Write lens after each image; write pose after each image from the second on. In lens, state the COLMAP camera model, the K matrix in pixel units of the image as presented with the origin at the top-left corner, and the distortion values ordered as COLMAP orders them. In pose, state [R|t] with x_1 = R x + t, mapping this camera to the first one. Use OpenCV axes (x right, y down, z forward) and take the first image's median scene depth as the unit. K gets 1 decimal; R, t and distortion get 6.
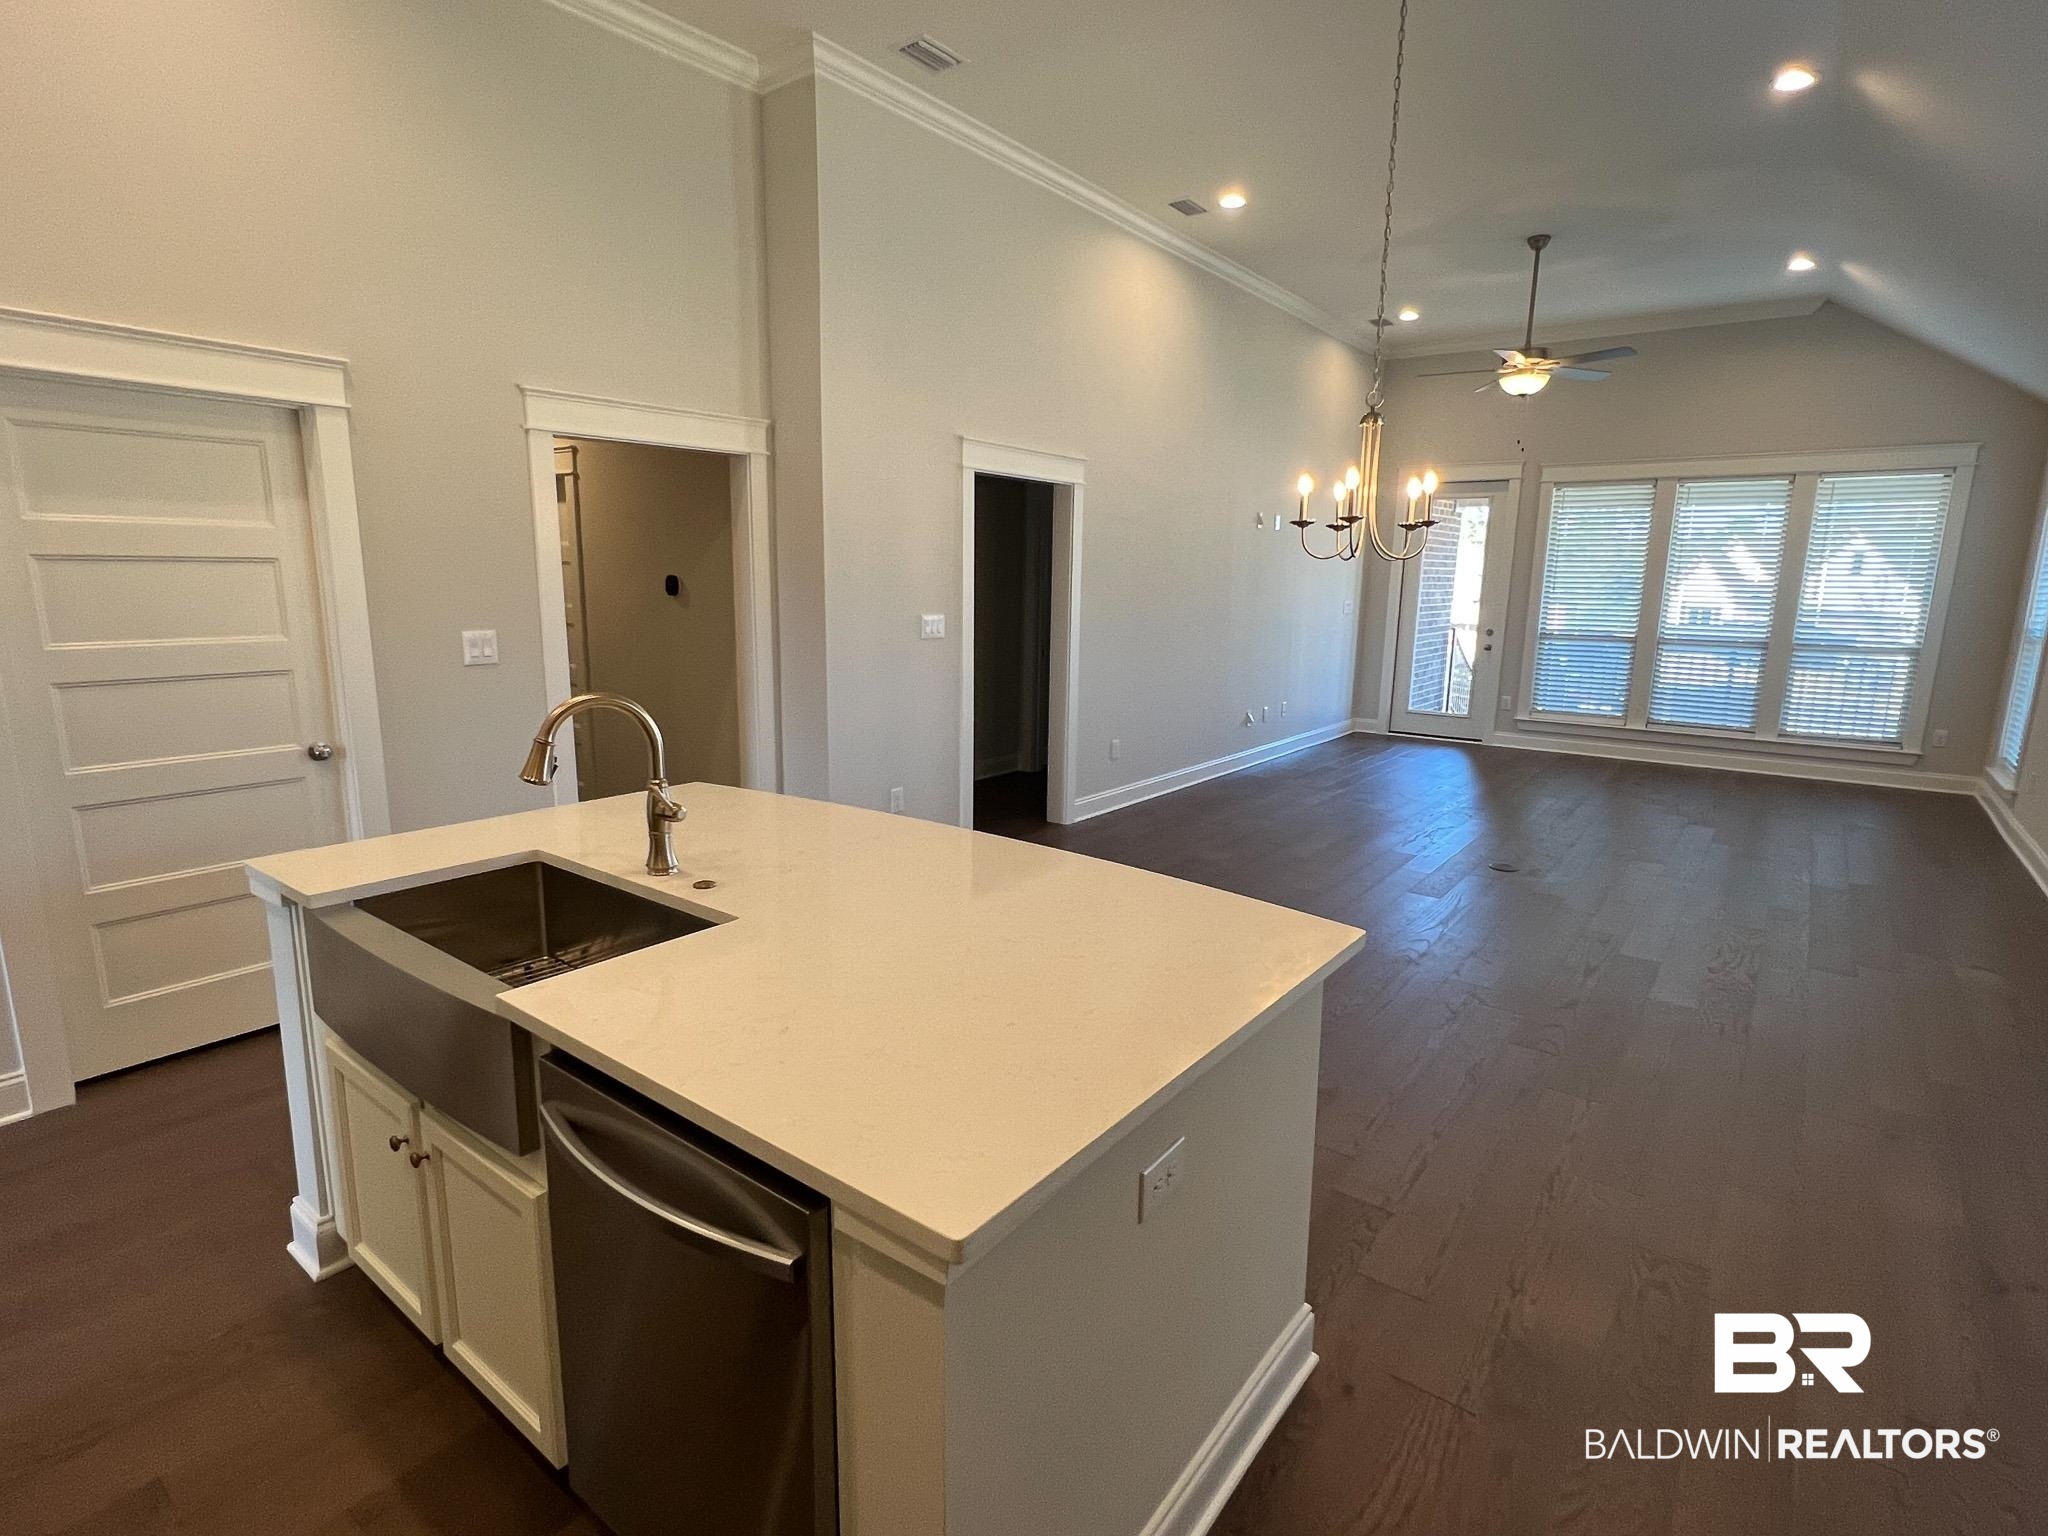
lens RADIAL K [[1019.1, 0, 1024.0], [0, 1019.1, 768.0], [0, 0, 1]] dist [-0.002979, -0.000165]
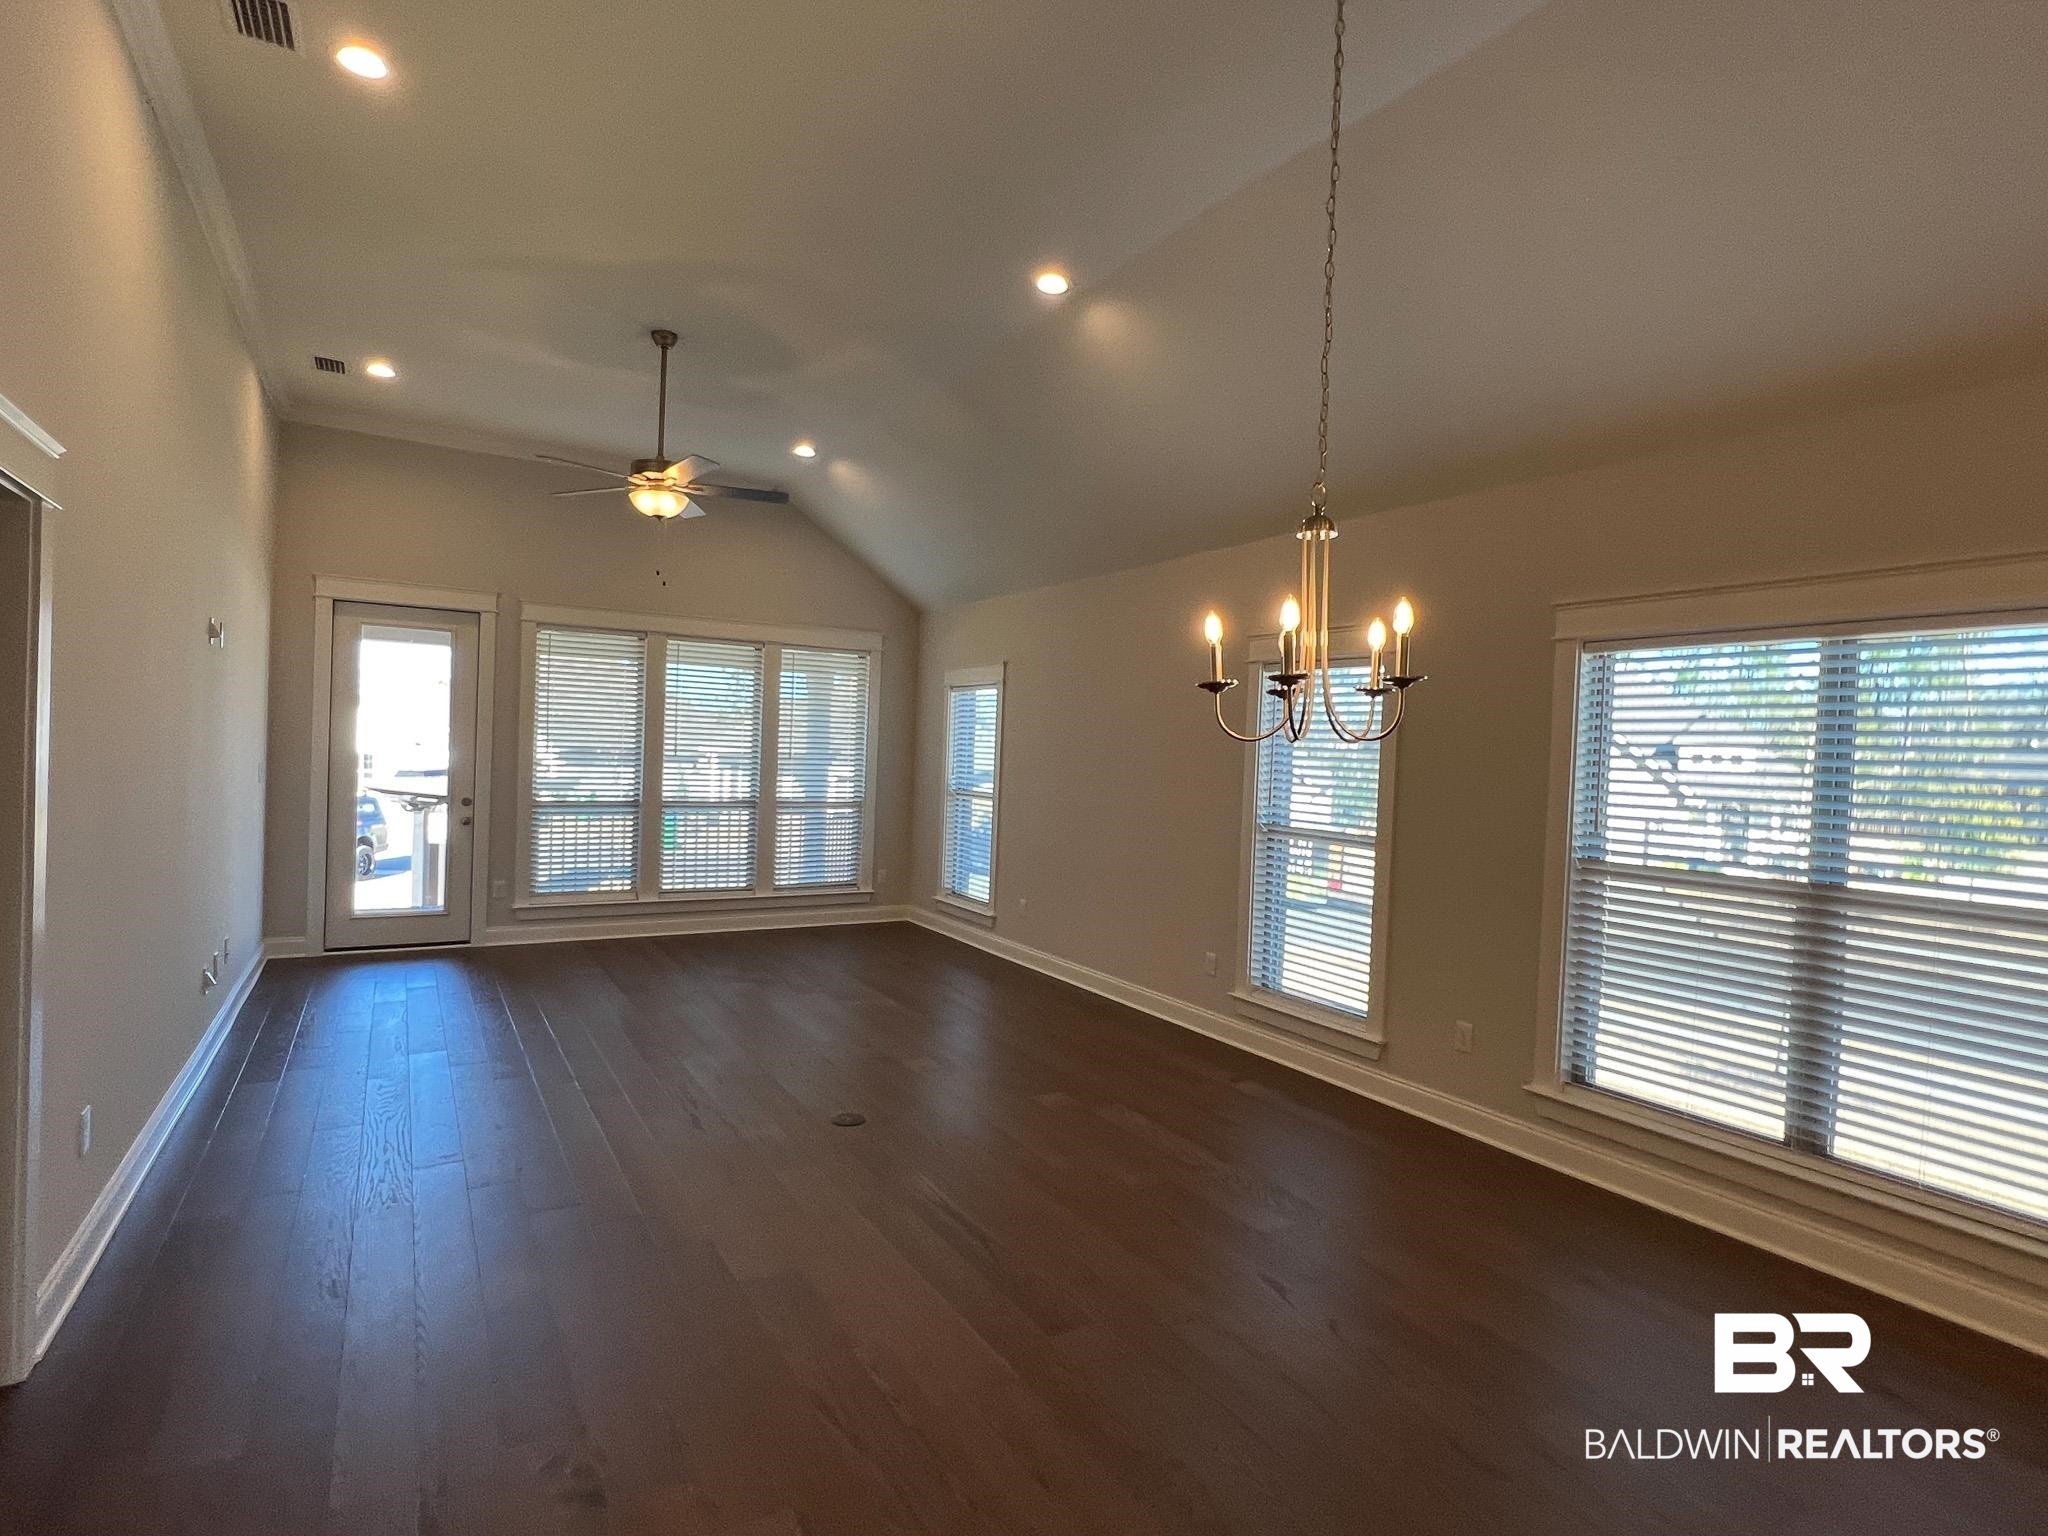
lens RADIAL K [[1019.1, 0, 1024.0], [0, 1019.1, 768.0], [0, 0, 1]] dist [-0.002979, -0.000165]
pose [[0.387731, -0.015149, 0.921648, -0.106931], [0.141979, 0.988914, -0.043476, -0.073222], [-0.910773, 0.147712, 0.385583, 0.351417]]
